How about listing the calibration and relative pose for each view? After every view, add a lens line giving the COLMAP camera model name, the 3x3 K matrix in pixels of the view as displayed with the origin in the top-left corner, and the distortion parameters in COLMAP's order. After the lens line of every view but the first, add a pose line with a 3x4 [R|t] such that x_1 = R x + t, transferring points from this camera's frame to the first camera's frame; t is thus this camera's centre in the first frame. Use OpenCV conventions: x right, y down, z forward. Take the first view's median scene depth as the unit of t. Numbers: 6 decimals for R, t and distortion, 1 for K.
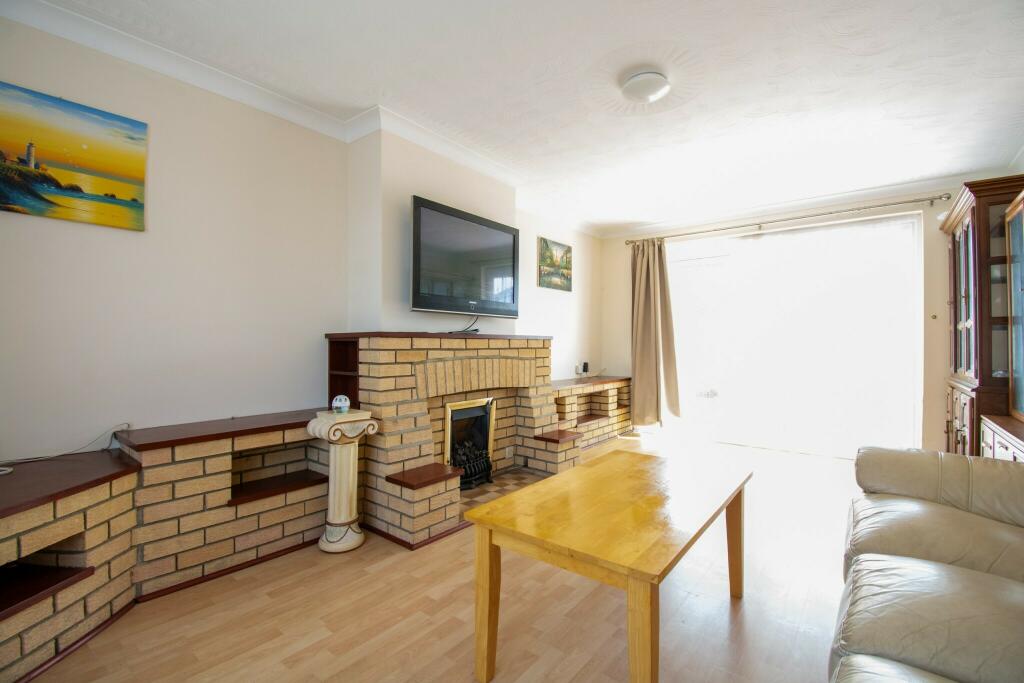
lens RADIAL K [[446.9, 0, 529.7], [0, 446.9, 339.2], [0, 0, 1]] dist [0.001015, -0.019530]
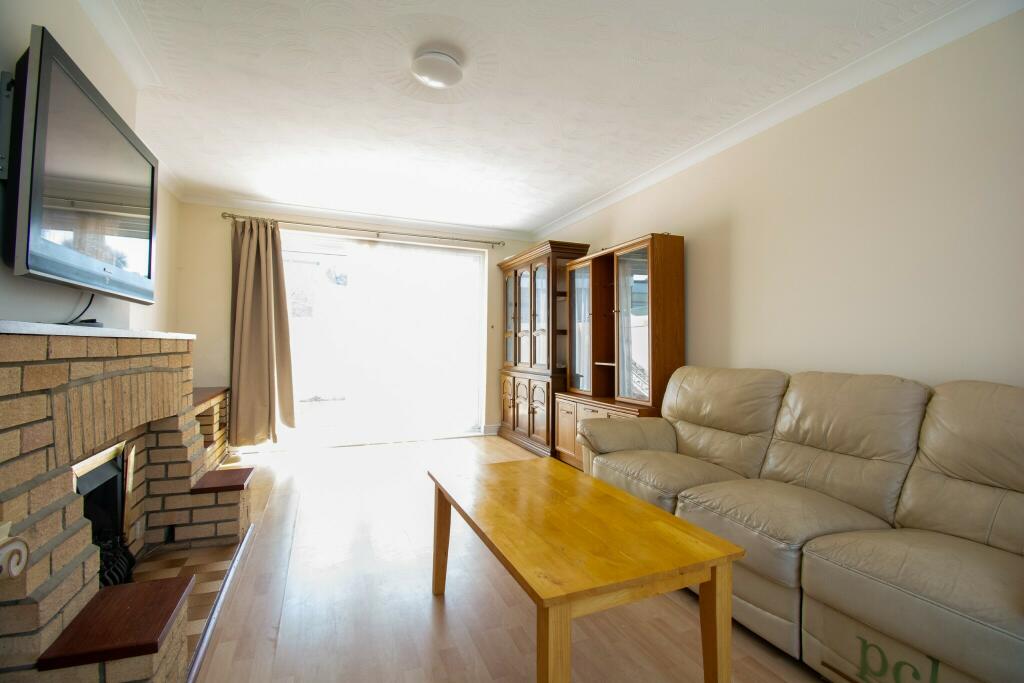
lens RADIAL K [[437.9, 0, 512.0], [0, 437.9, 341.5], [0, 0, 1]] dist [0.001348, -0.017777]
pose [[0.494913, 0.009036, 0.868896, -0.307462], [-0.014022, 0.999899, -0.002412, -0.001907], [-0.868830, -0.010990, 0.494989, 0.288158]]
